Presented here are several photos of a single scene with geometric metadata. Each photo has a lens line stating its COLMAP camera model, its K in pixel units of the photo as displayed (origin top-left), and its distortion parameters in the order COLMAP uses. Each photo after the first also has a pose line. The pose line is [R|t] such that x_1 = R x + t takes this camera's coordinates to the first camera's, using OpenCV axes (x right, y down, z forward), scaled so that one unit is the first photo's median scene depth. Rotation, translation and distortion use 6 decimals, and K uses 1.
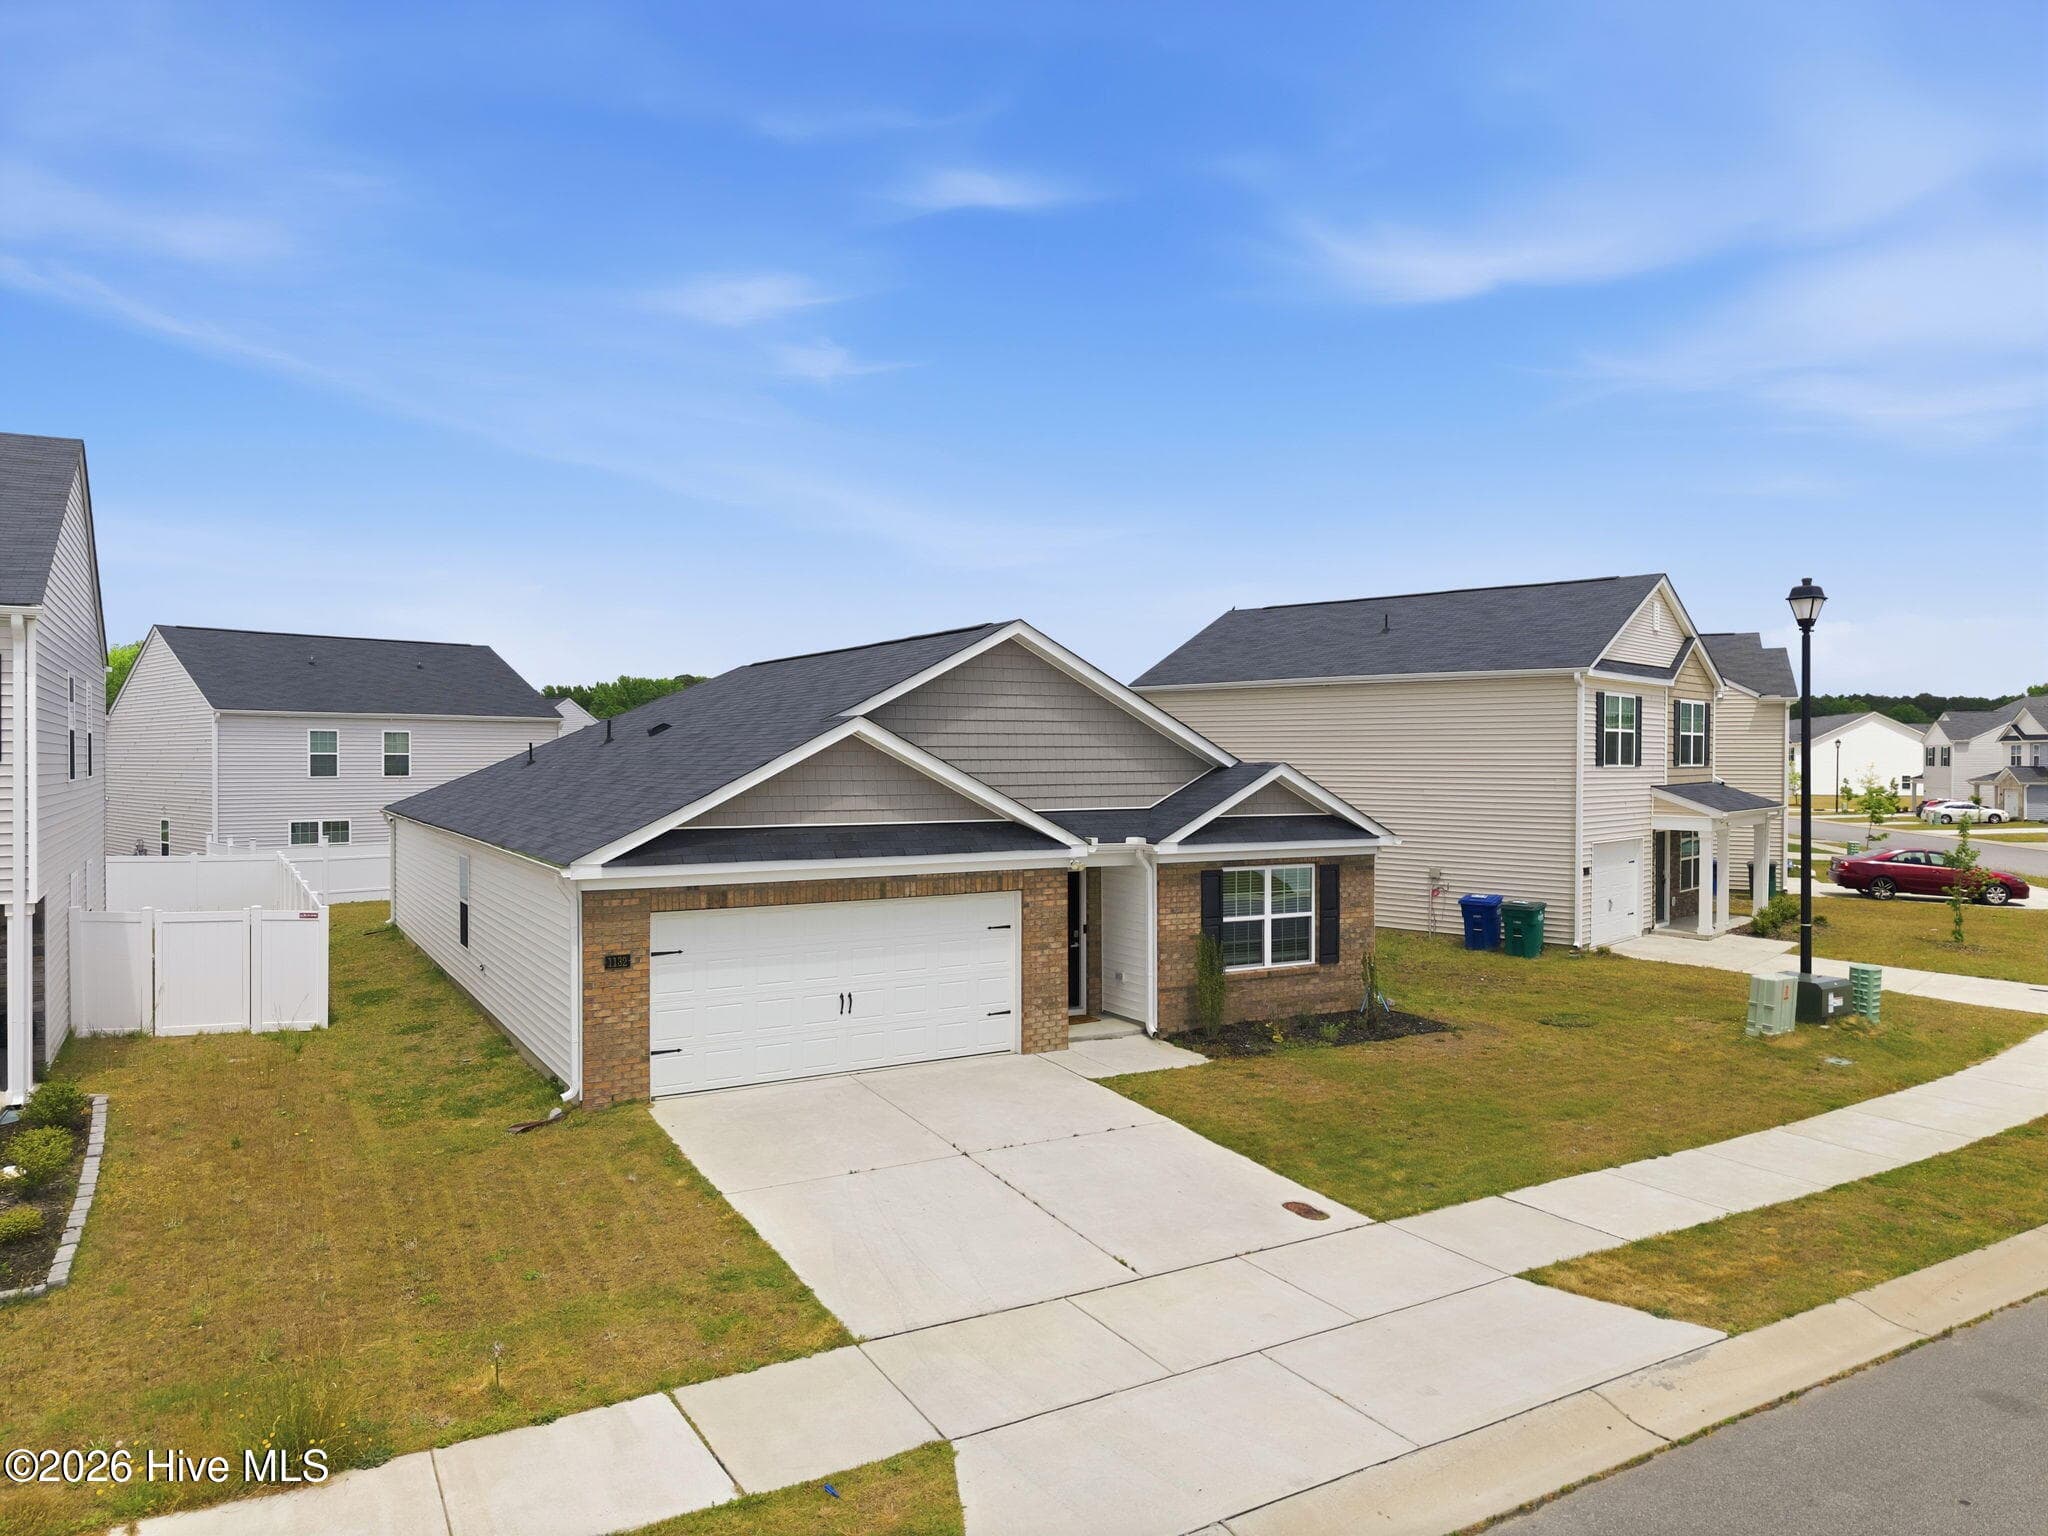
lens RADIAL K [[1305.9, 0, 1062.8], [0, 1305.9, 773.5], [0, 0, 1]] dist [0.043297, -0.005138]
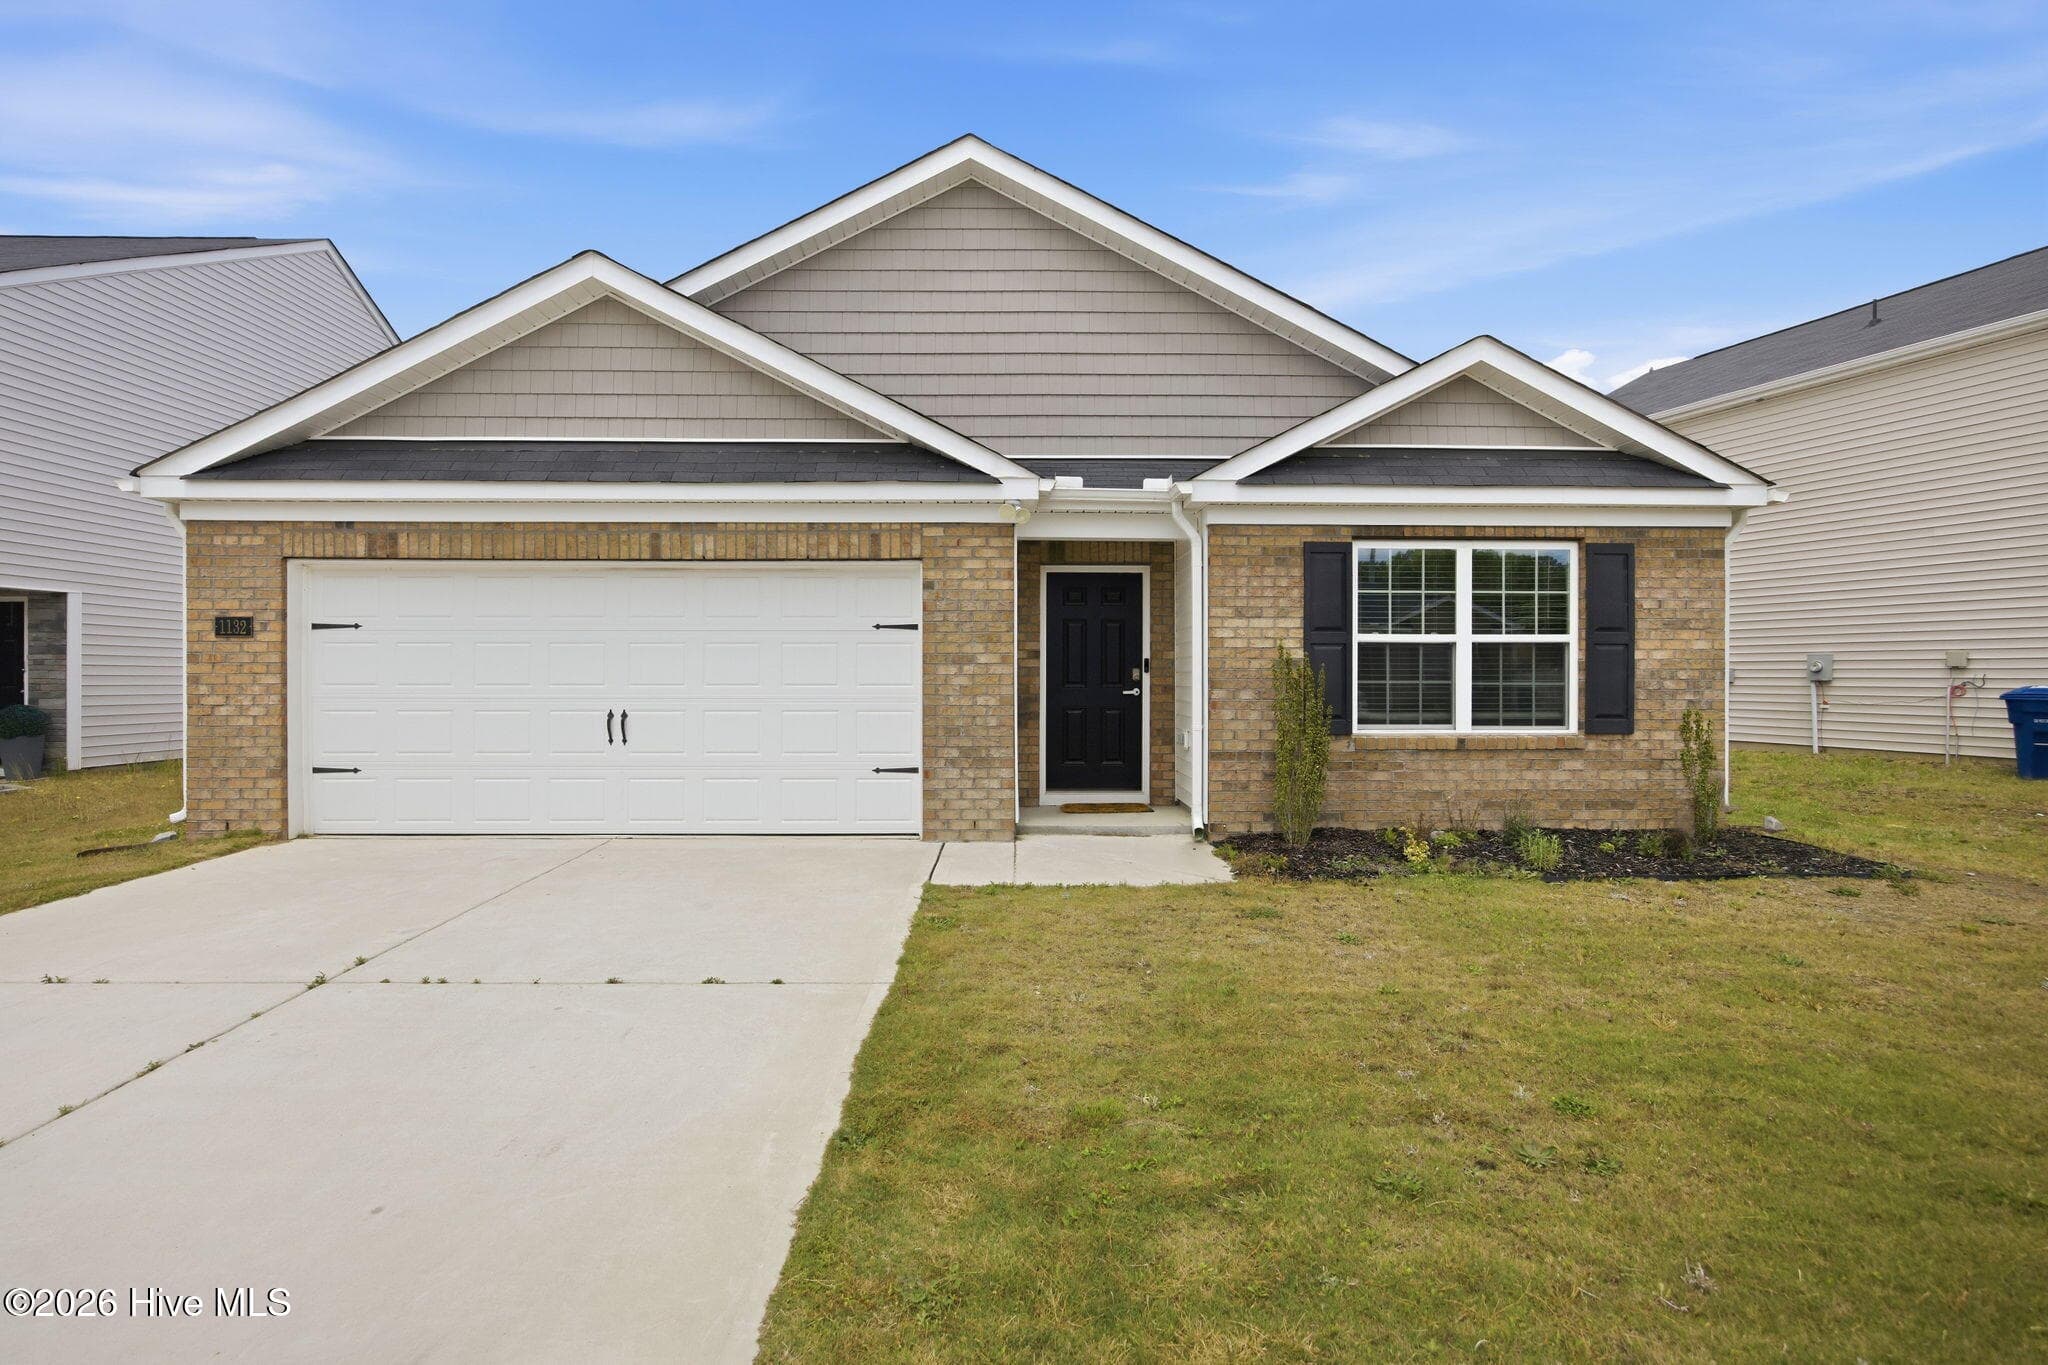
lens RADIAL K [[1017.3, 0, 1031.6], [0, 1017.3, 676.6], [0, 0, 1]] dist [-0.015447, 0.001040]
pose [[0.867479, -0.001691, -0.497471, 0.223202], [0.000608, 0.999997, -0.002338, 0.134210], [0.497473, 0.001726, 0.867478, 0.590422]]
